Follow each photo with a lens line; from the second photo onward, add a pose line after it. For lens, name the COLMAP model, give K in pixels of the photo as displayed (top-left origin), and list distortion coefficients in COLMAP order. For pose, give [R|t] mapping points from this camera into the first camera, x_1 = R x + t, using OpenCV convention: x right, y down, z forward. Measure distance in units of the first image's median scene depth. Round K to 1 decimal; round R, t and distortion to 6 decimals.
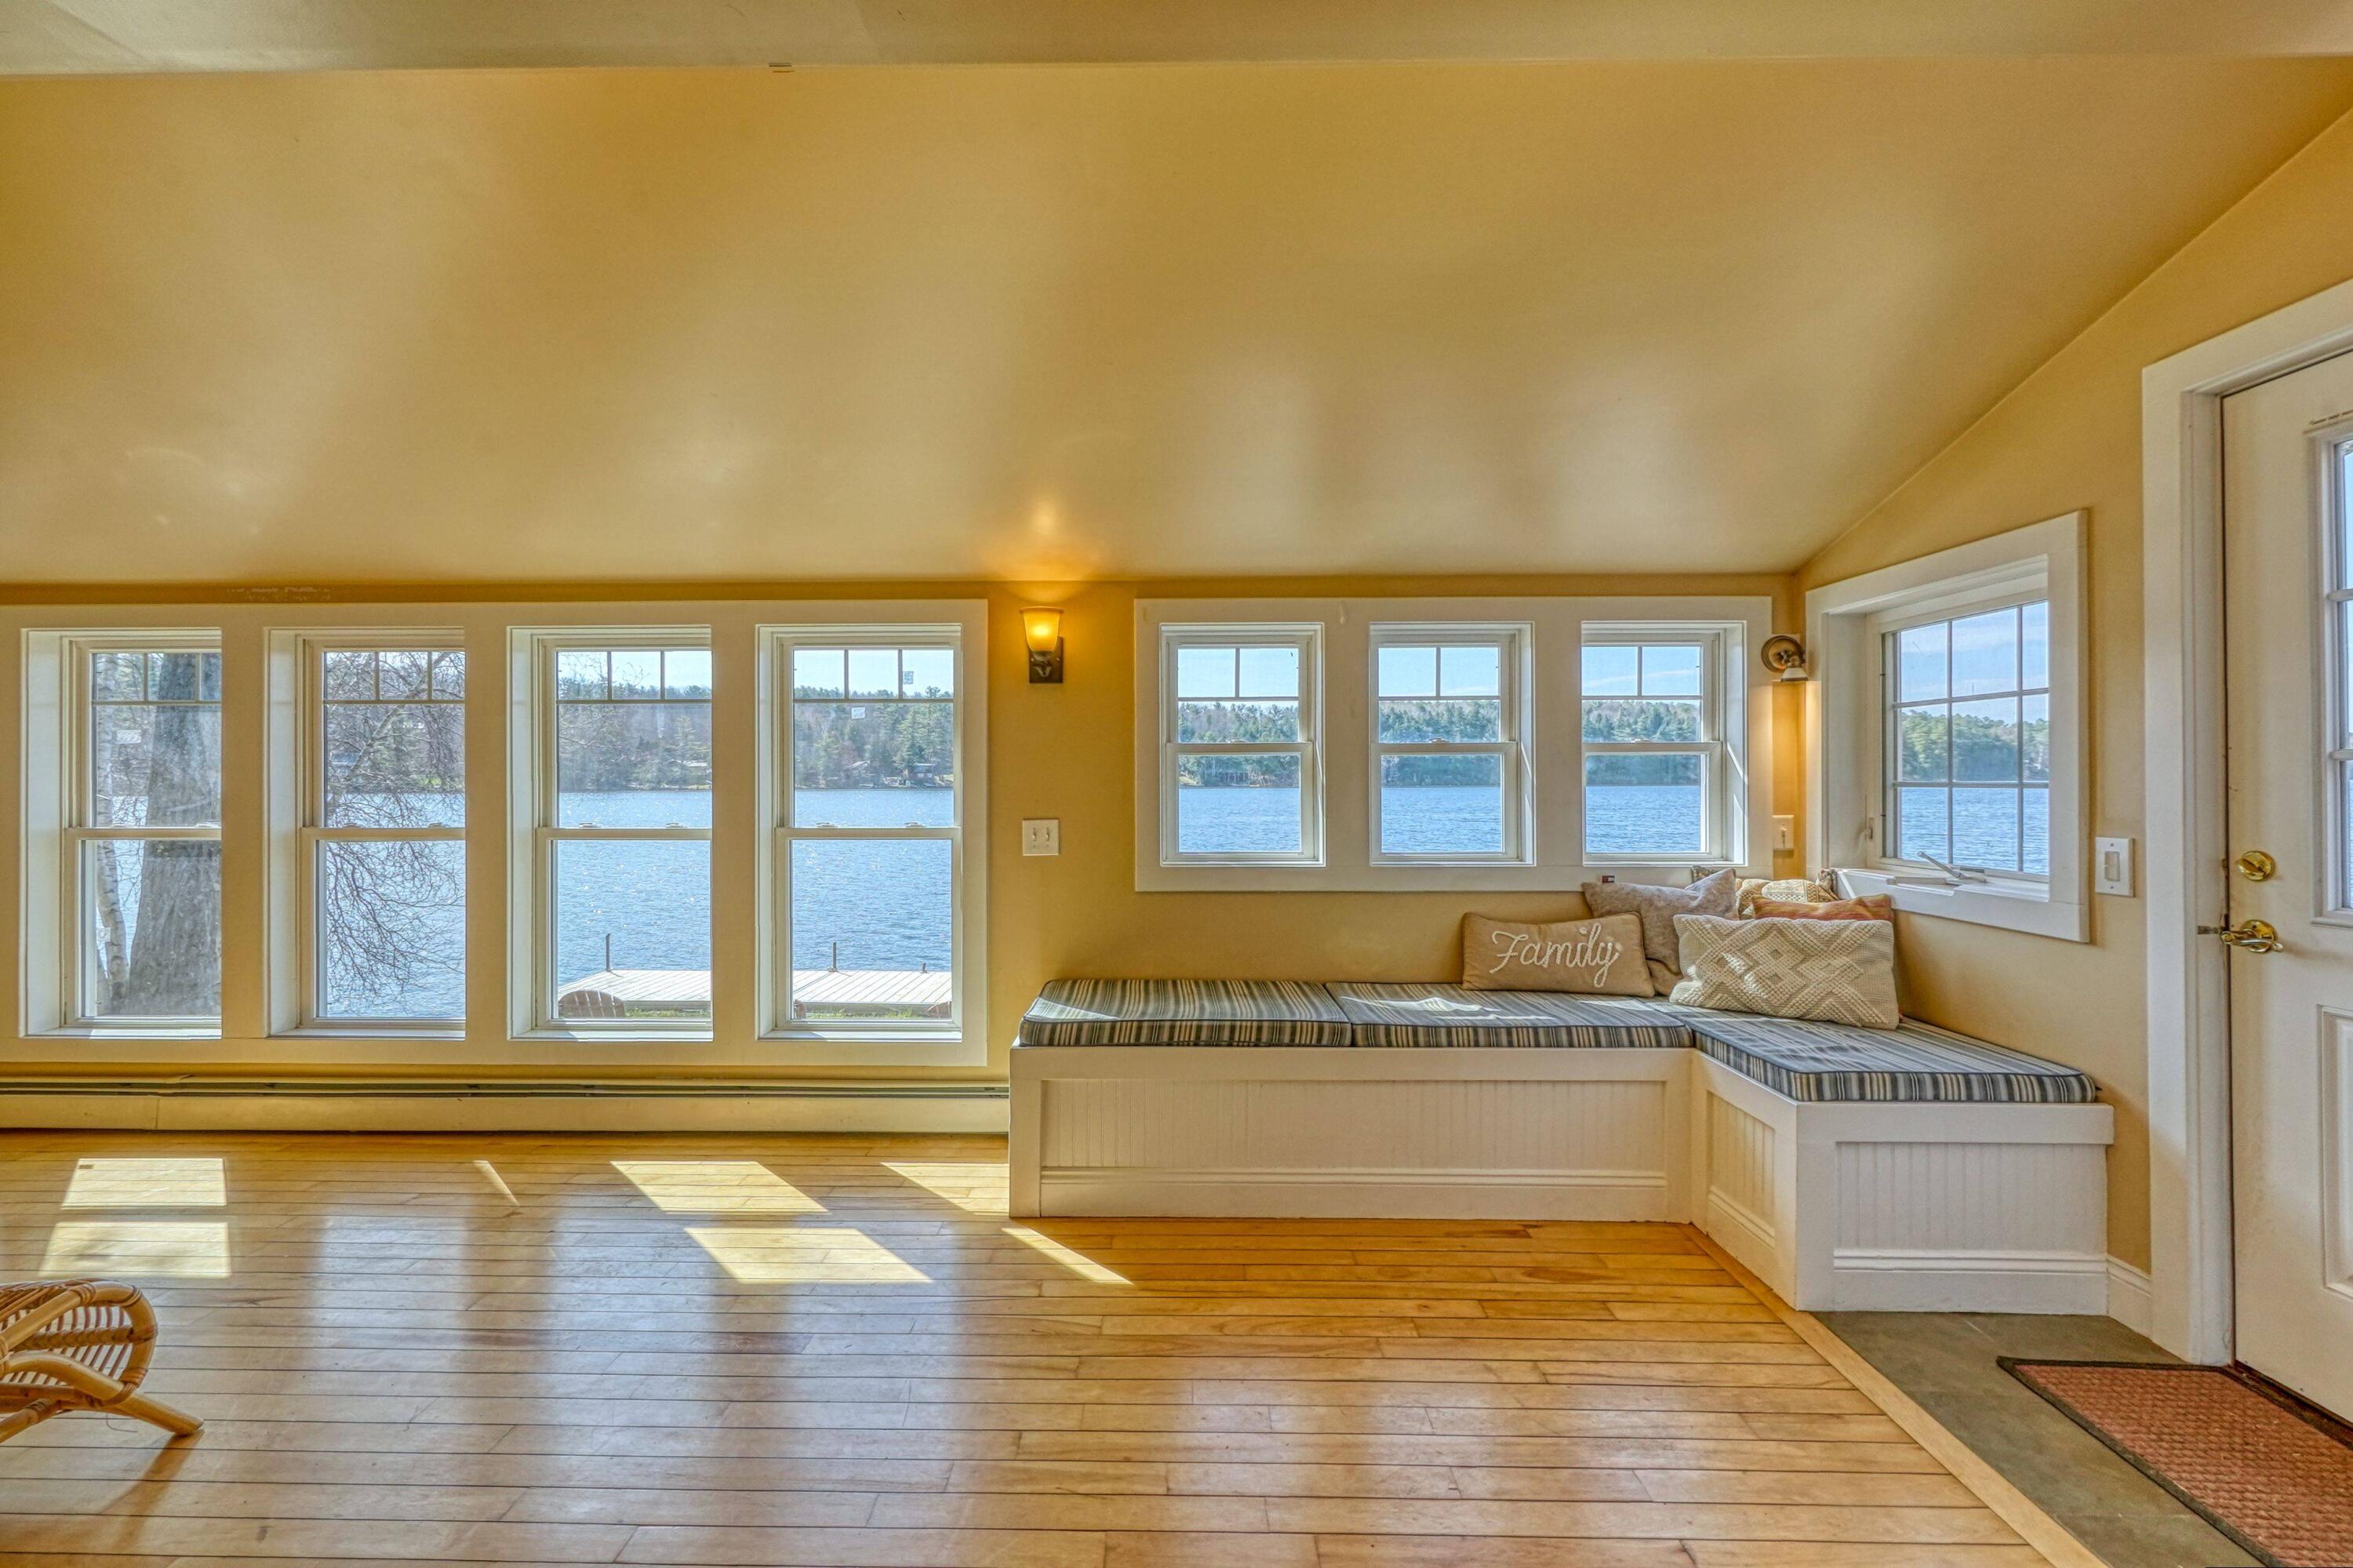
lens RADIAL K [[1016.2, 0, 1154.0], [0, 1016.2, 780.5], [0, 0, 1]] dist [-0.007452, 0.003289]
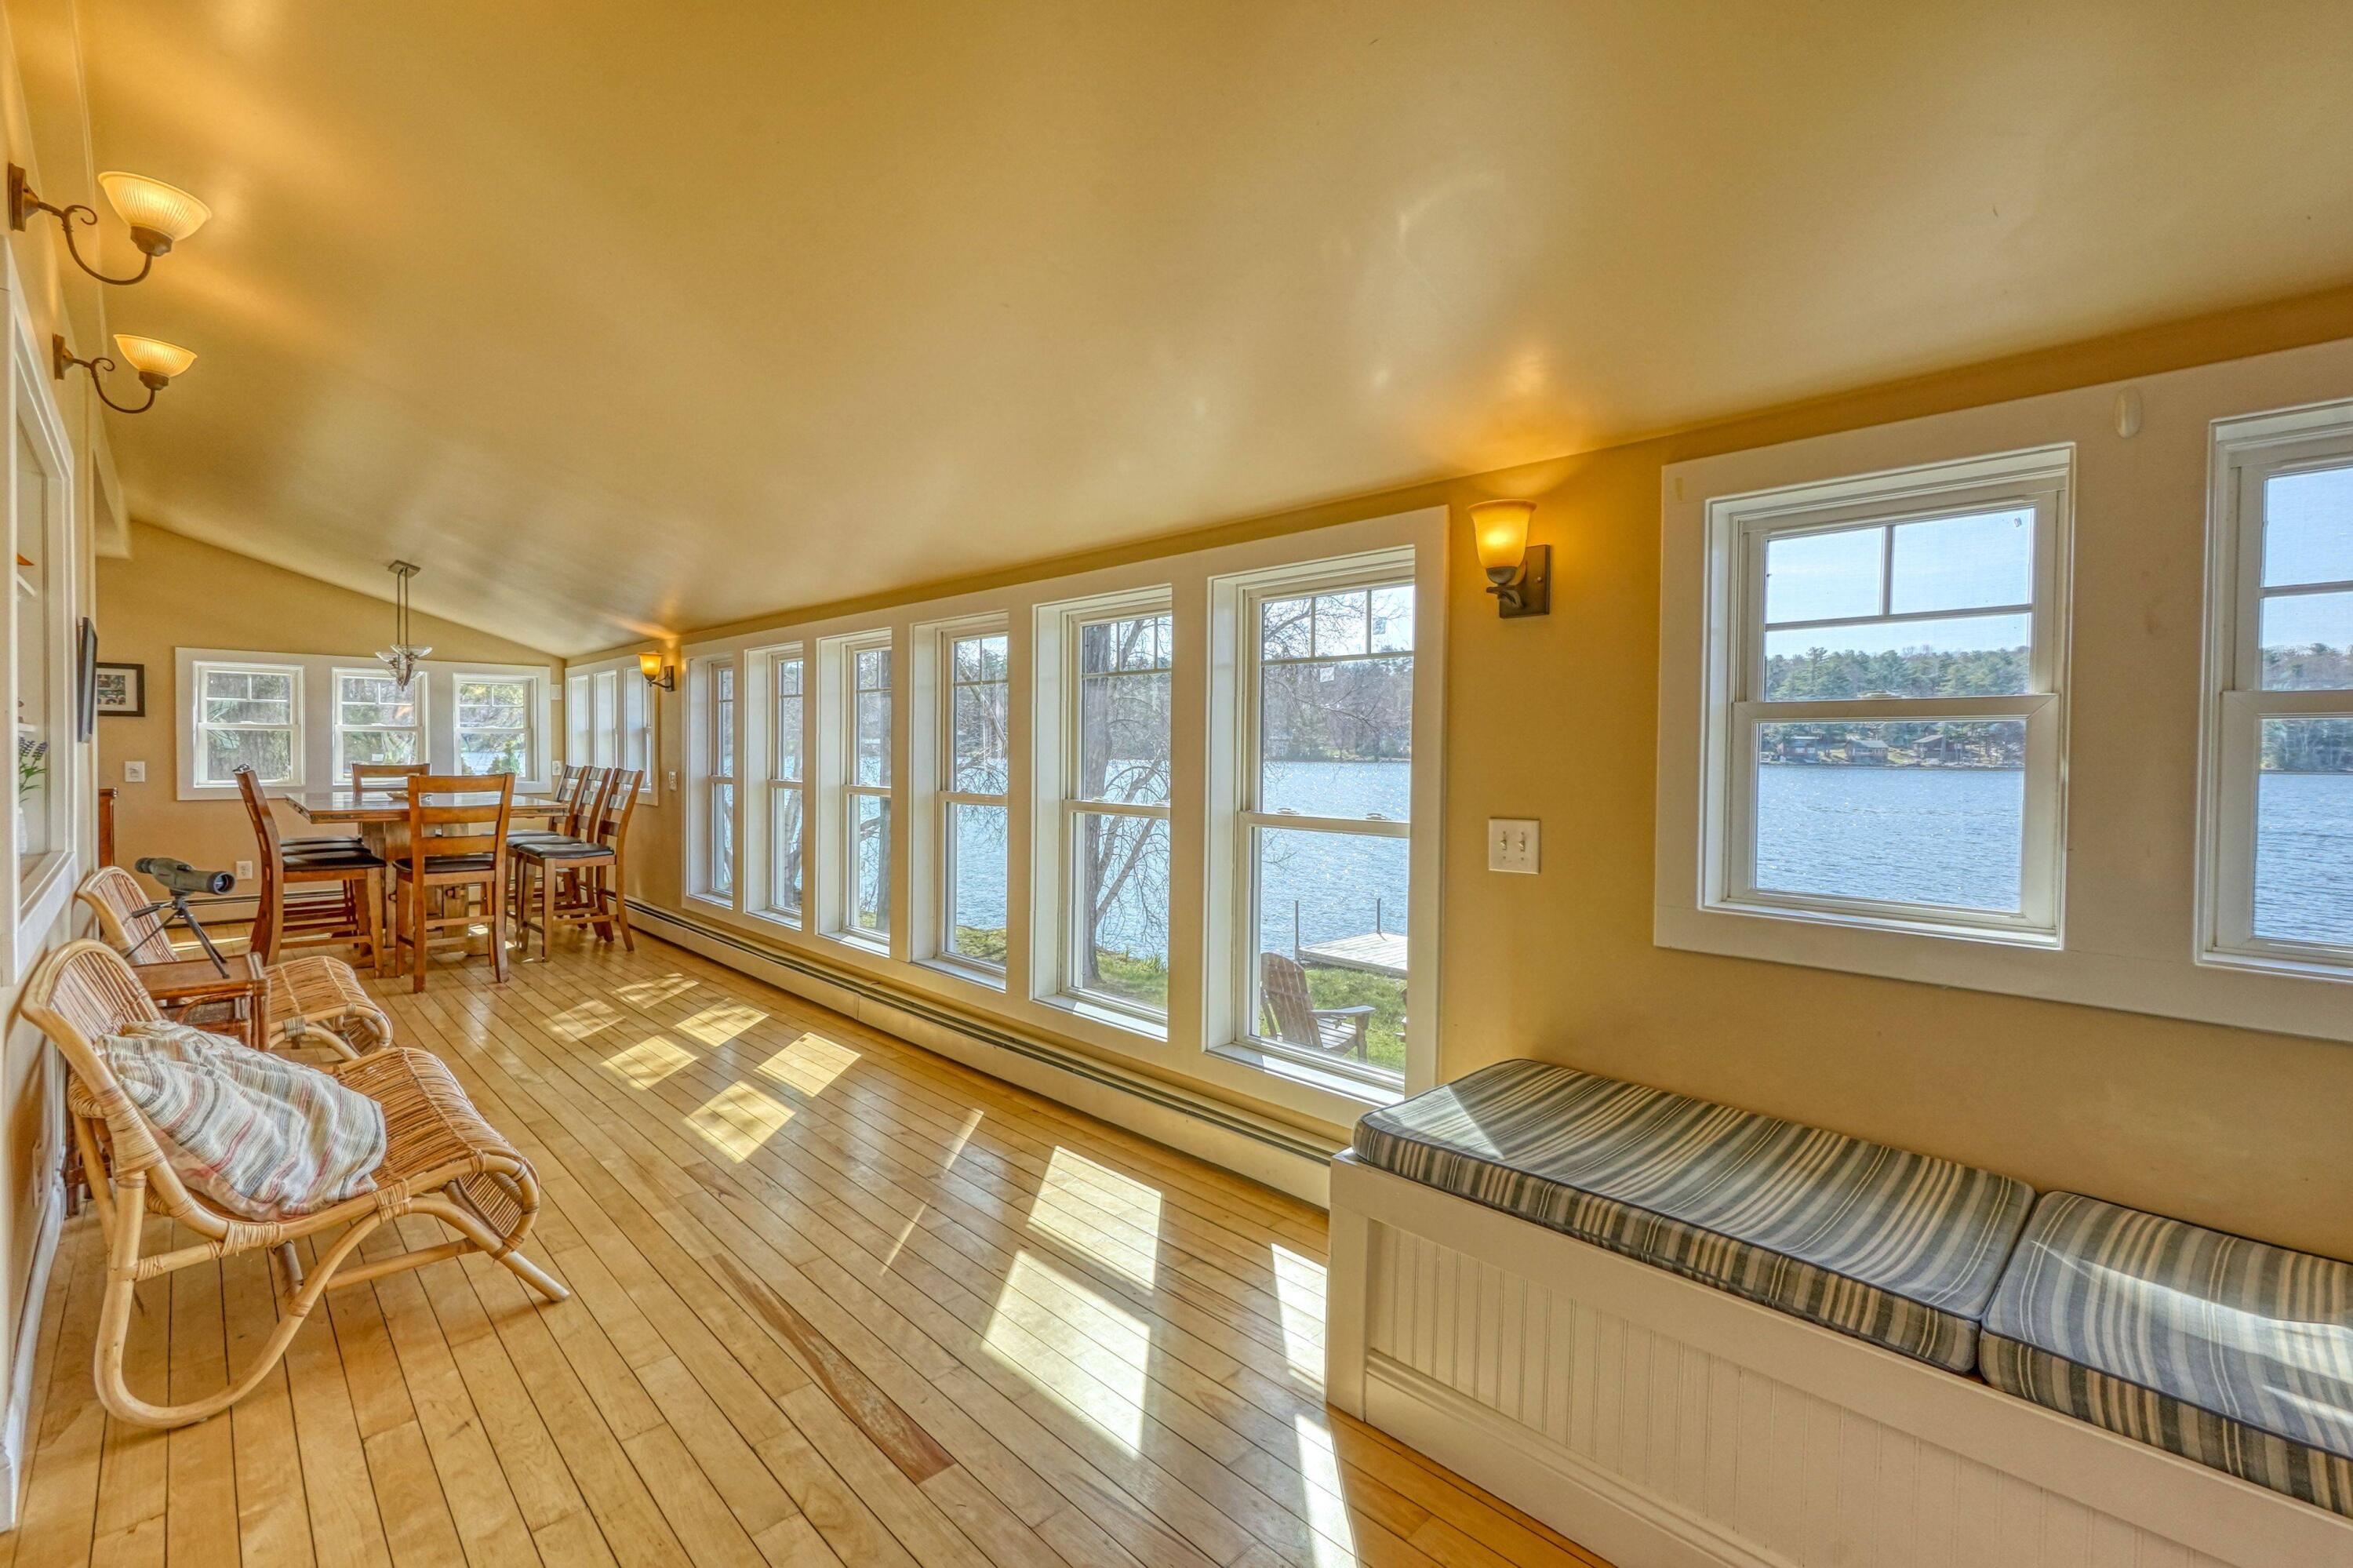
lens RADIAL K [[1016.2, 0, 1180.1], [0, 1016.2, 774.3], [0, 0, 1]] dist [-0.007452, 0.003289]
pose [[0.708305, 0.025640, -0.705441, 0.209253], [-0.011212, 0.999623, 0.025075, -0.006132], [0.705818, -0.009851, 0.708325, 0.366072]]
